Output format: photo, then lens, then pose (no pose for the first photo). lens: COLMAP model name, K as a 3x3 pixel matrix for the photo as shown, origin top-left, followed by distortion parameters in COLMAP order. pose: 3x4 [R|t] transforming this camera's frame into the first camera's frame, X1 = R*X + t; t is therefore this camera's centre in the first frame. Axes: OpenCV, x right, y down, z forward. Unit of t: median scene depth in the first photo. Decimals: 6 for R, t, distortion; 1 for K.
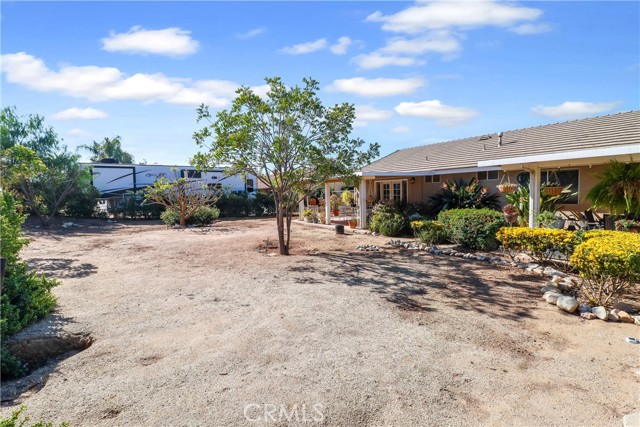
lens RADIAL K [[306.5, 0, 321.1], [0, 306.5, 211.9], [0, 0, 1]] dist [-0.025244, -0.002548]
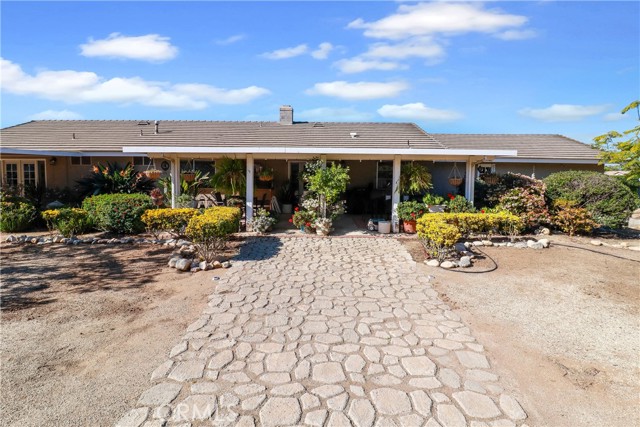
lens RADIAL K [[306.5, 0, 338.7], [0, 306.5, 190.8], [0, 0, 1]] dist [-0.025244, -0.002548]
pose [[0.518838, -0.017161, 0.854700, 0.032399], [0.033479, 0.999439, -0.000256, 0.006035], [-0.854217, 0.028747, 0.519122, -0.177385]]
